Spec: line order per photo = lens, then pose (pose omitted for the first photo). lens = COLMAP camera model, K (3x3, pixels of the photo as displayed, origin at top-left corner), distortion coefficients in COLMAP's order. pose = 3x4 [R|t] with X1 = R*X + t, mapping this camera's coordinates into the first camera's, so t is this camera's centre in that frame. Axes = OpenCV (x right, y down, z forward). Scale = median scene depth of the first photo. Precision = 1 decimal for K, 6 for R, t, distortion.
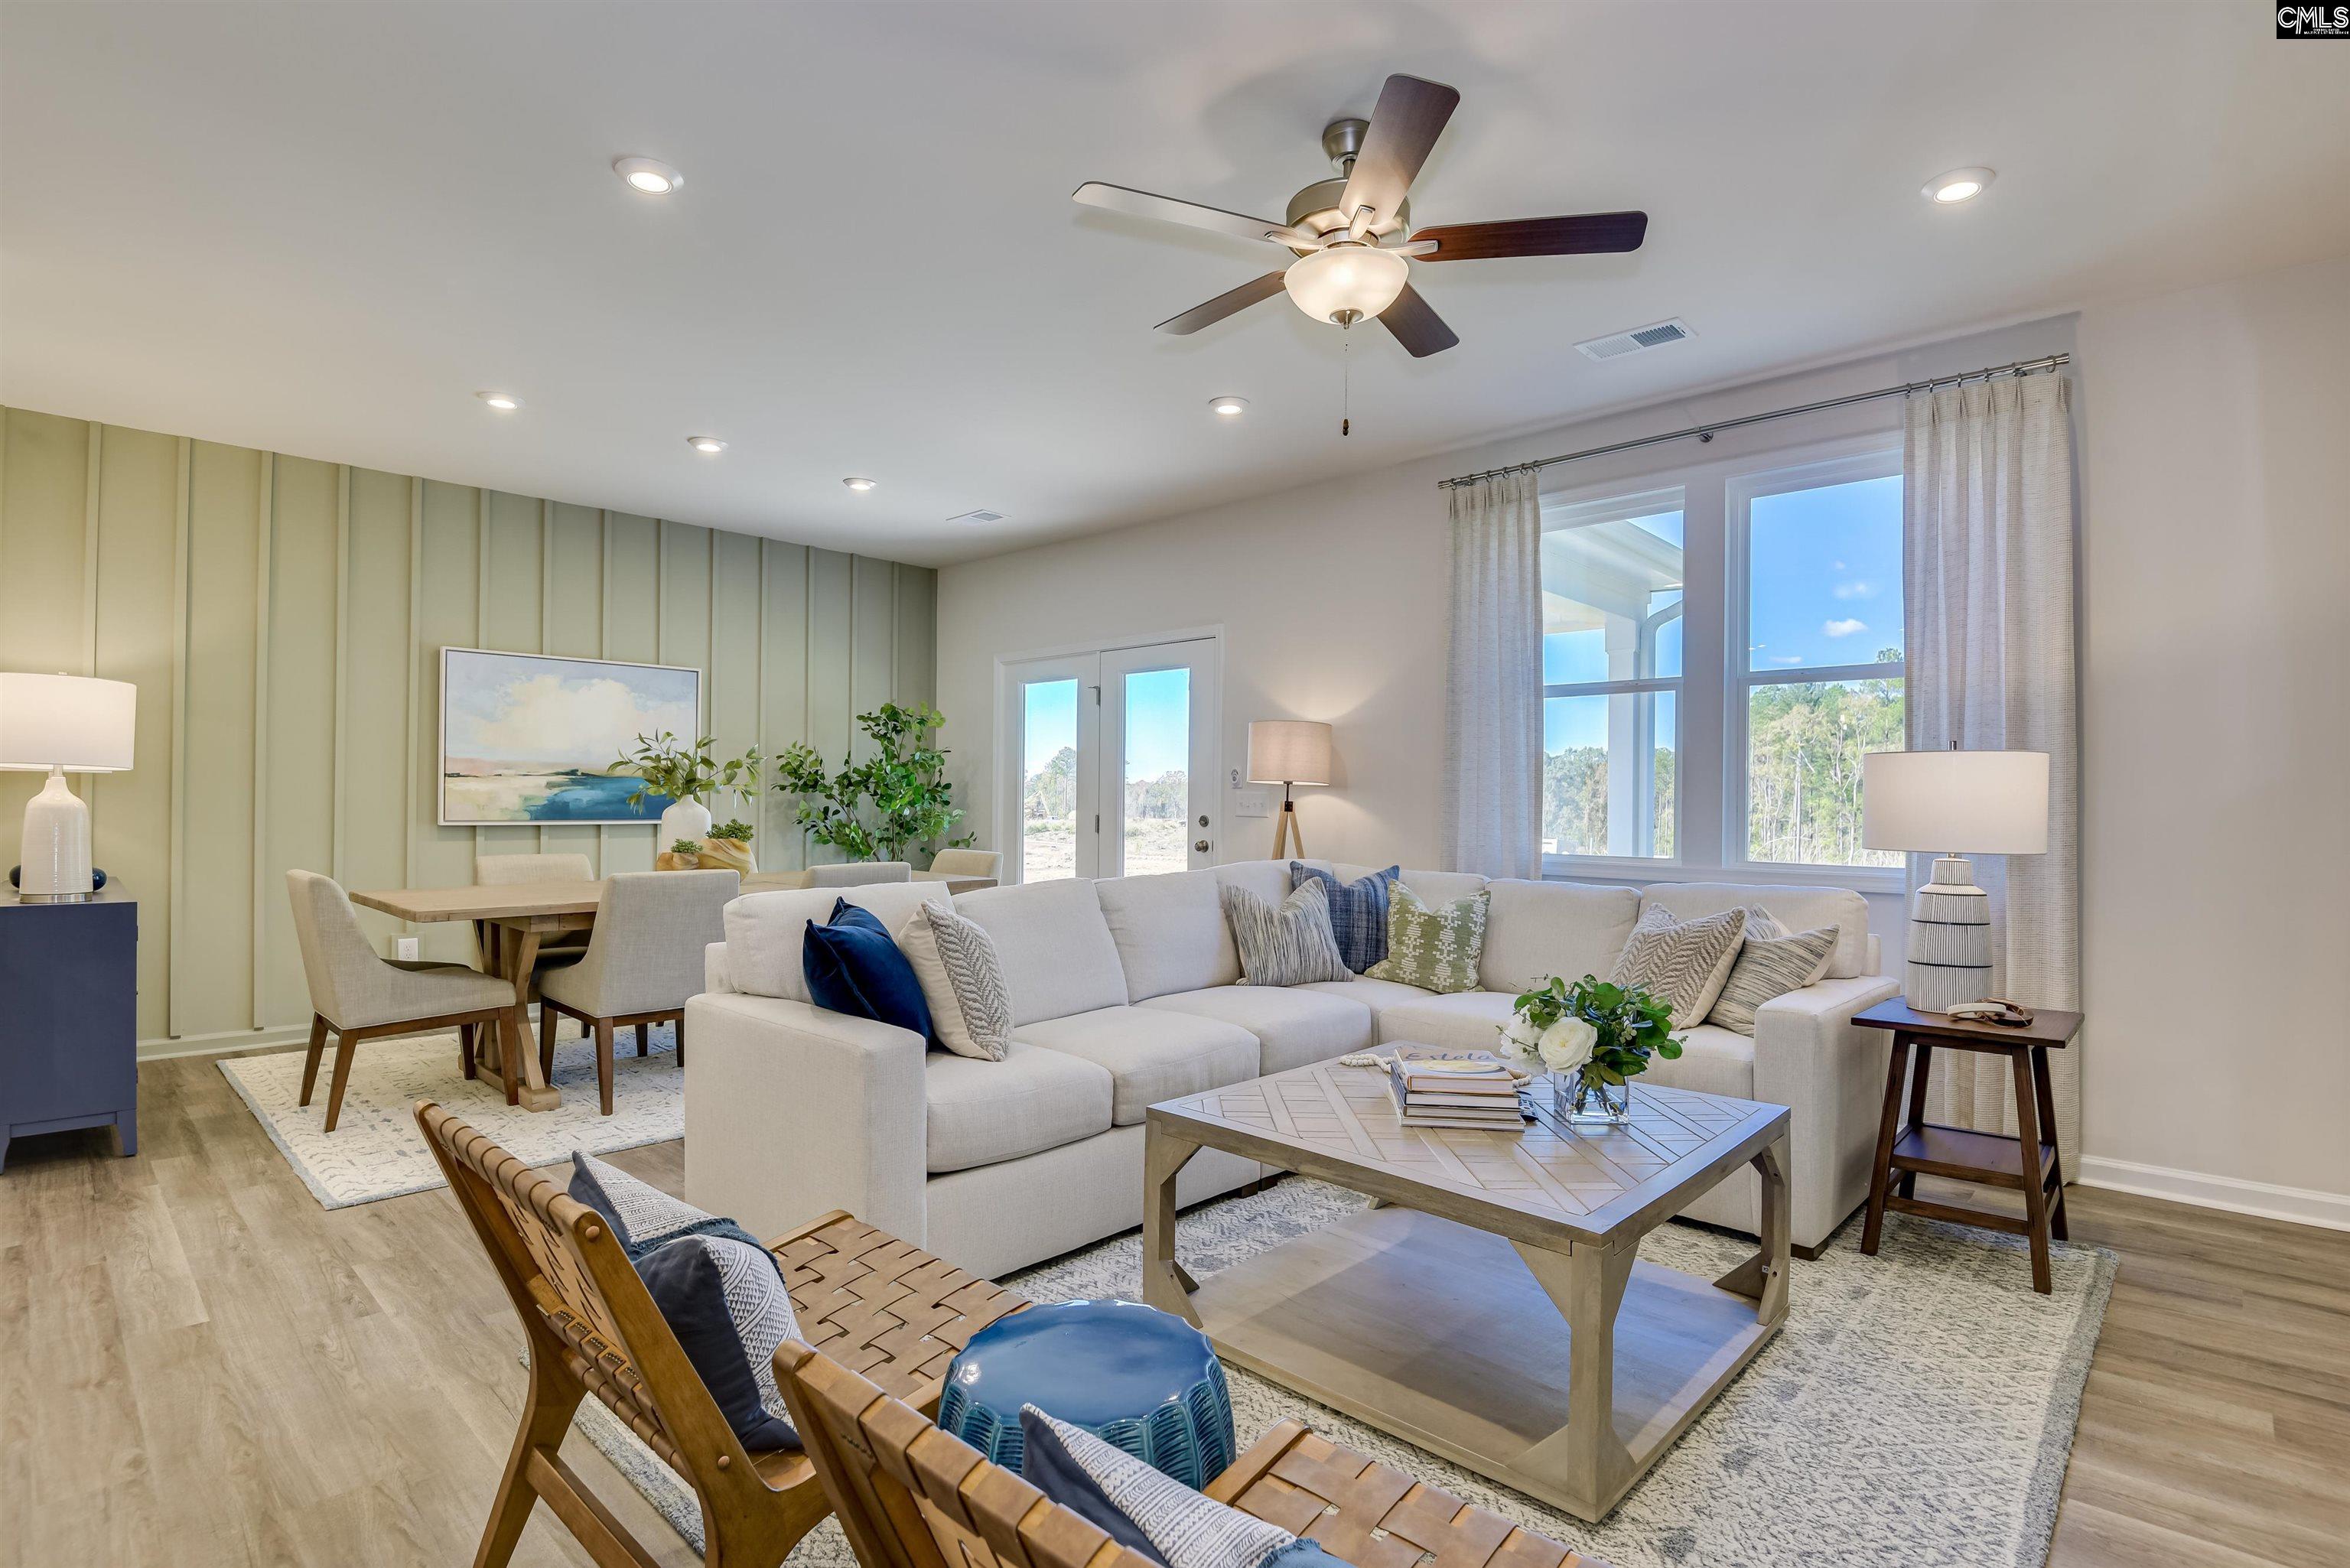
lens RADIAL K [[1147.4, 0, 1171.2], [0, 1147.4, 795.3], [0, 0, 1]] dist [-0.002106, -0.027109]
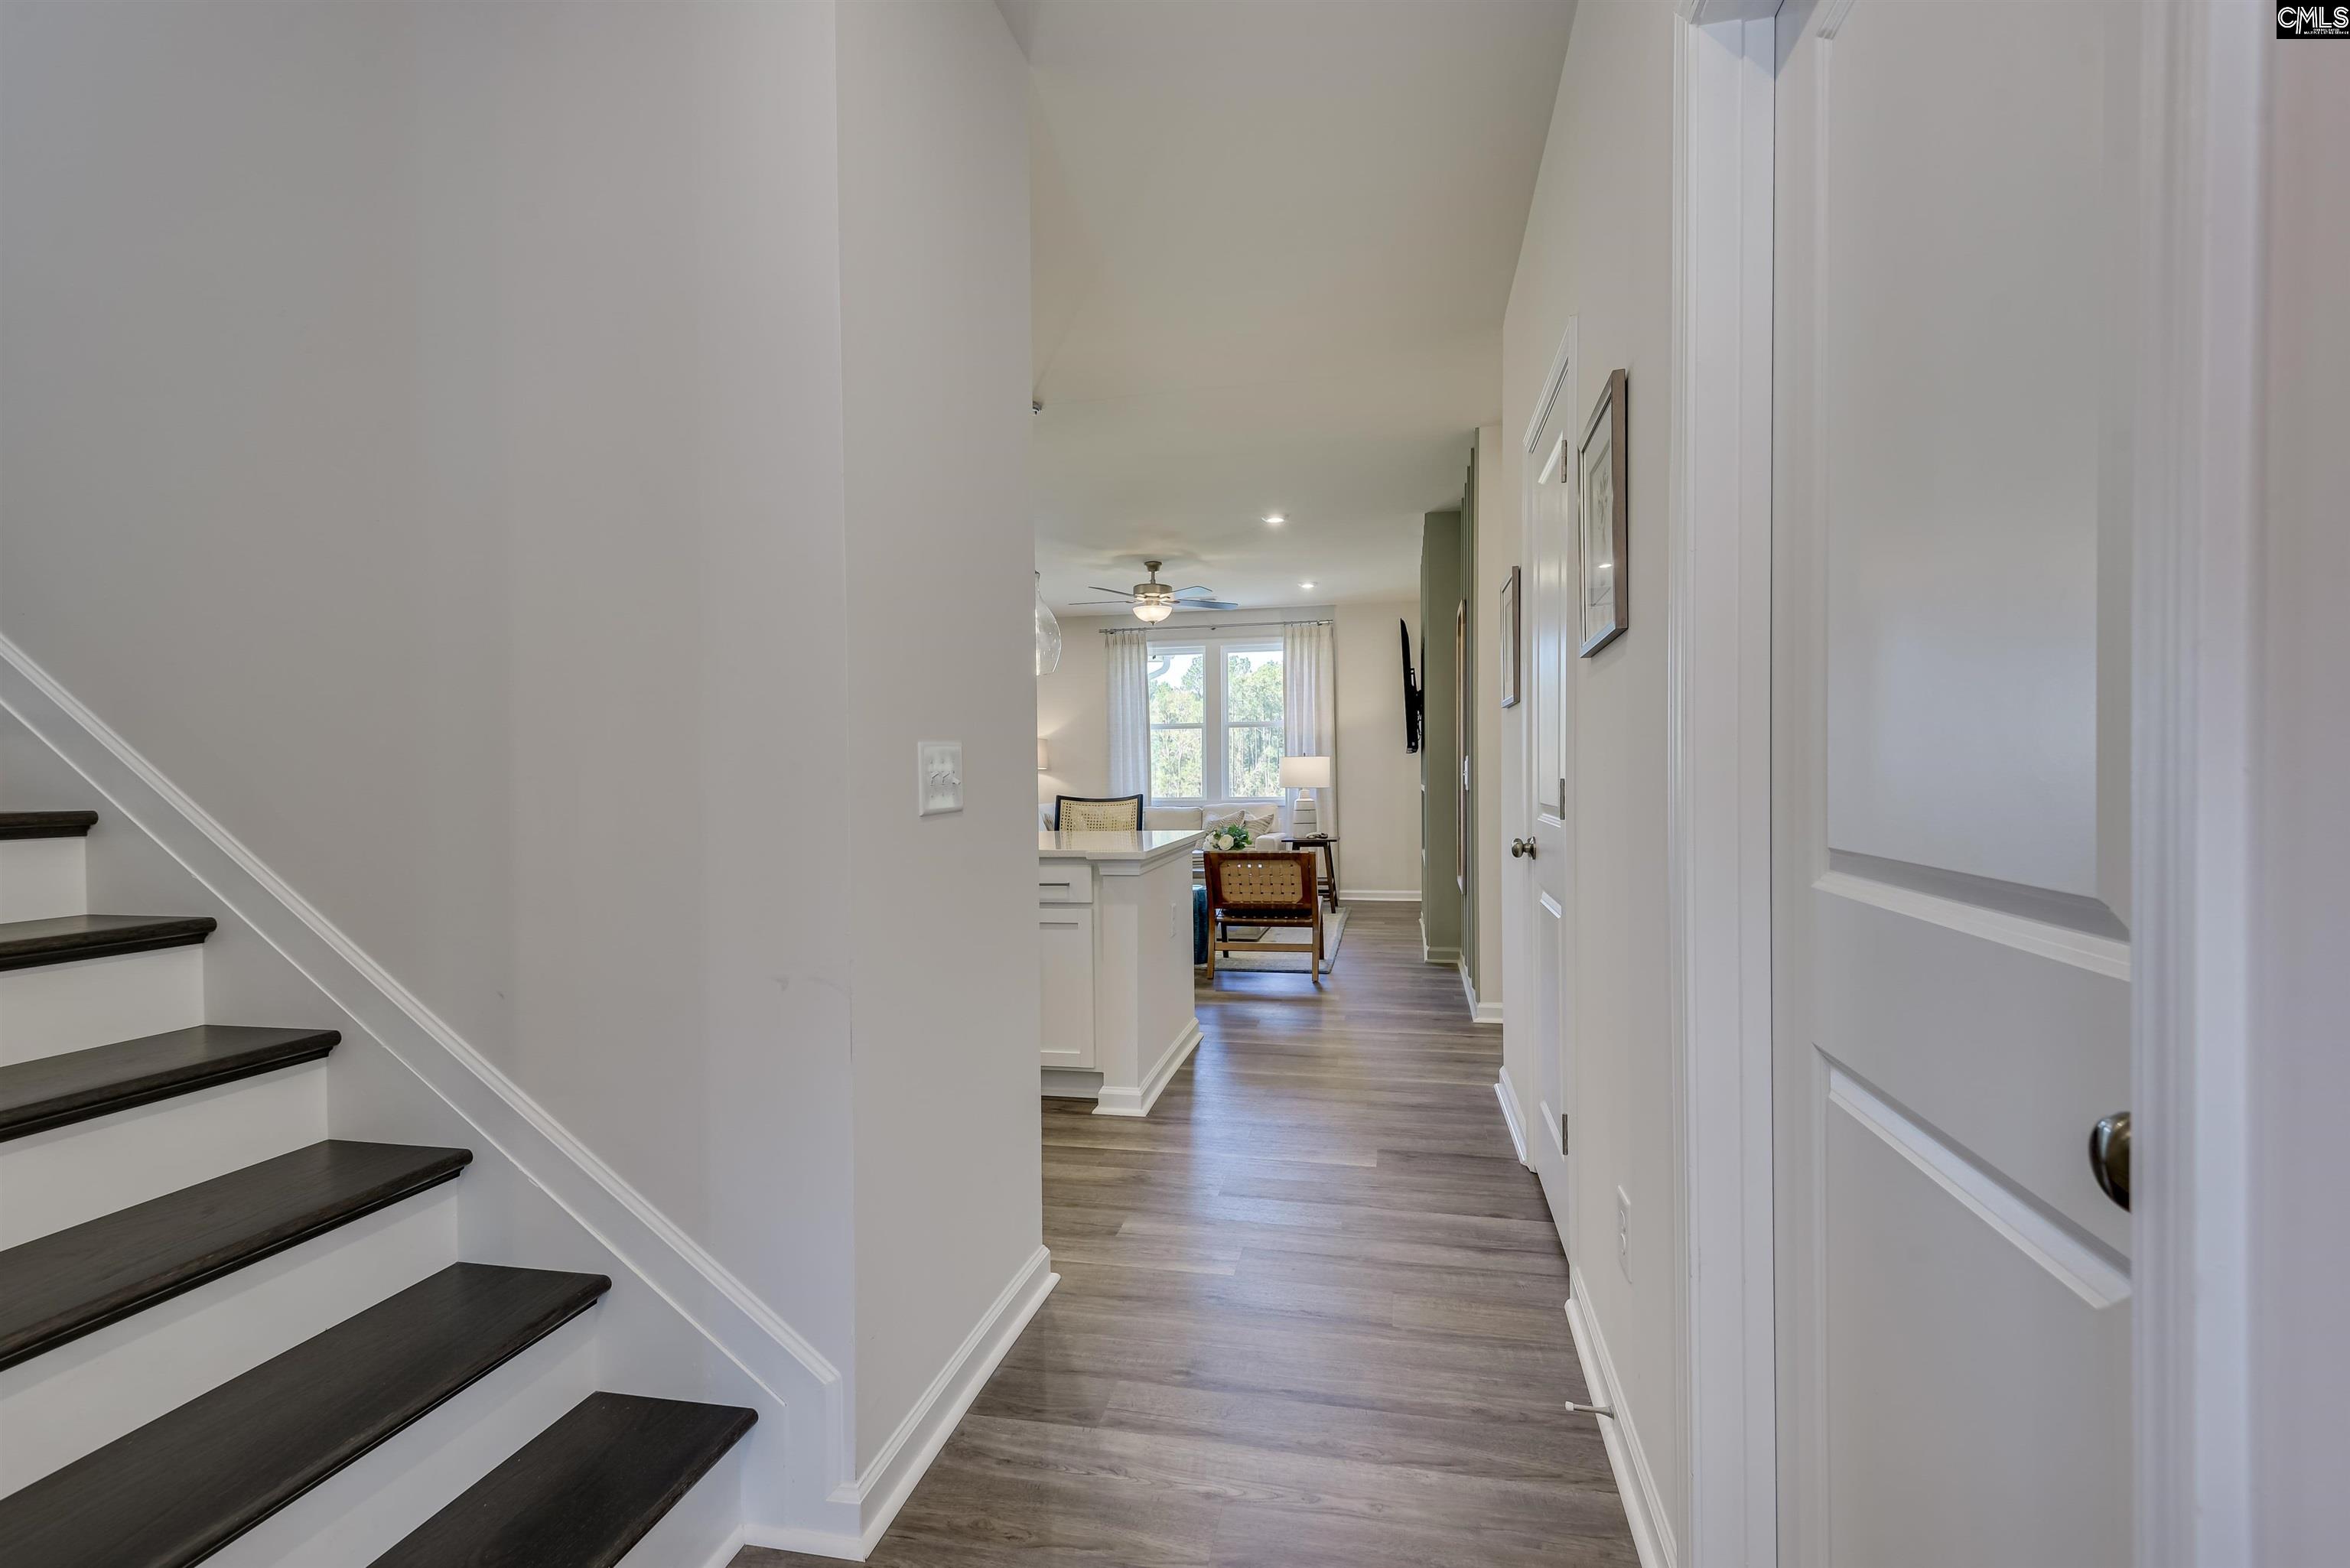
lens RADIAL K [[1101.7, 0, 1163.1], [0, 1101.7, 787.6], [0, 0, 1]] dist [-0.033308, -0.000020]
pose [[0.859347, -0.022318, 0.510905, -0.868891], [0.015605, 0.999726, 0.017423, -0.007740], [-0.511154, -0.006999, 0.859461, -1.019746]]
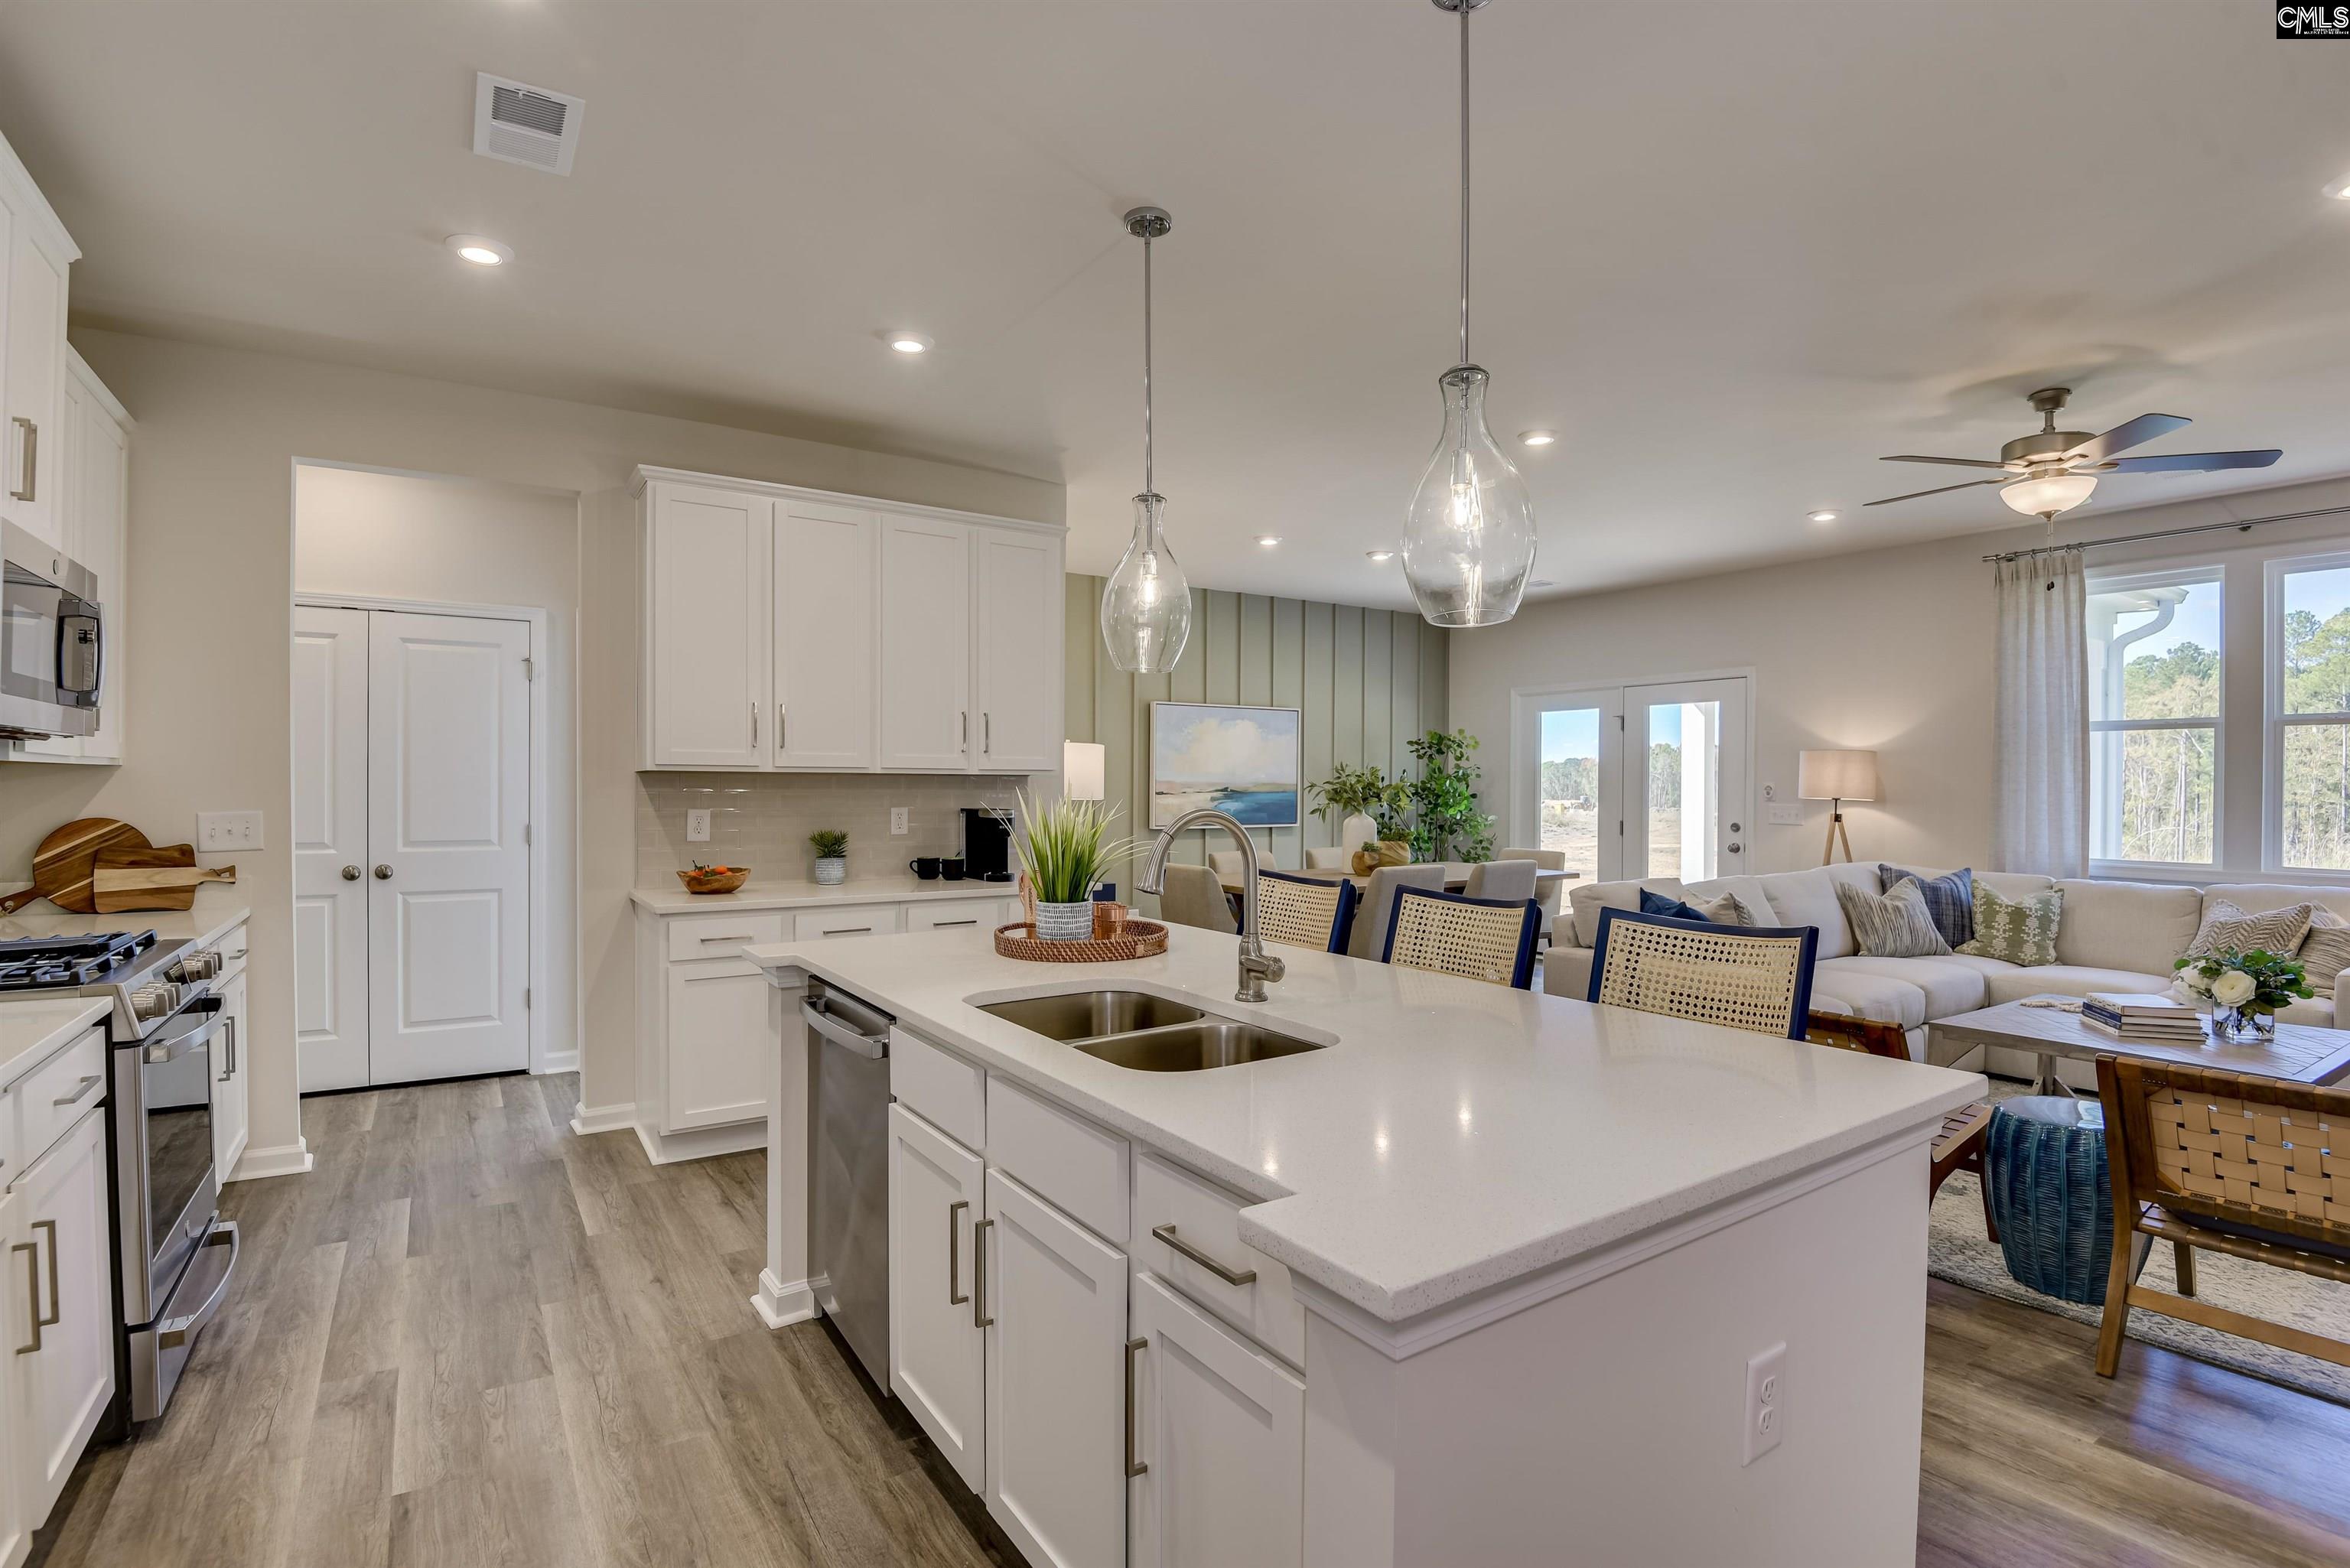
lens RADIAL K [[1133.6, 0, 1132.3], [0, 1133.6, 794.2], [0, 0, 1]] dist [-0.016105, -0.017051]
pose [[0.968000, -0.002374, -0.250938, -0.413172], [0.005164, 0.999932, 0.010460, -0.040723], [0.250896, -0.011421, 0.967947, -0.463235]]
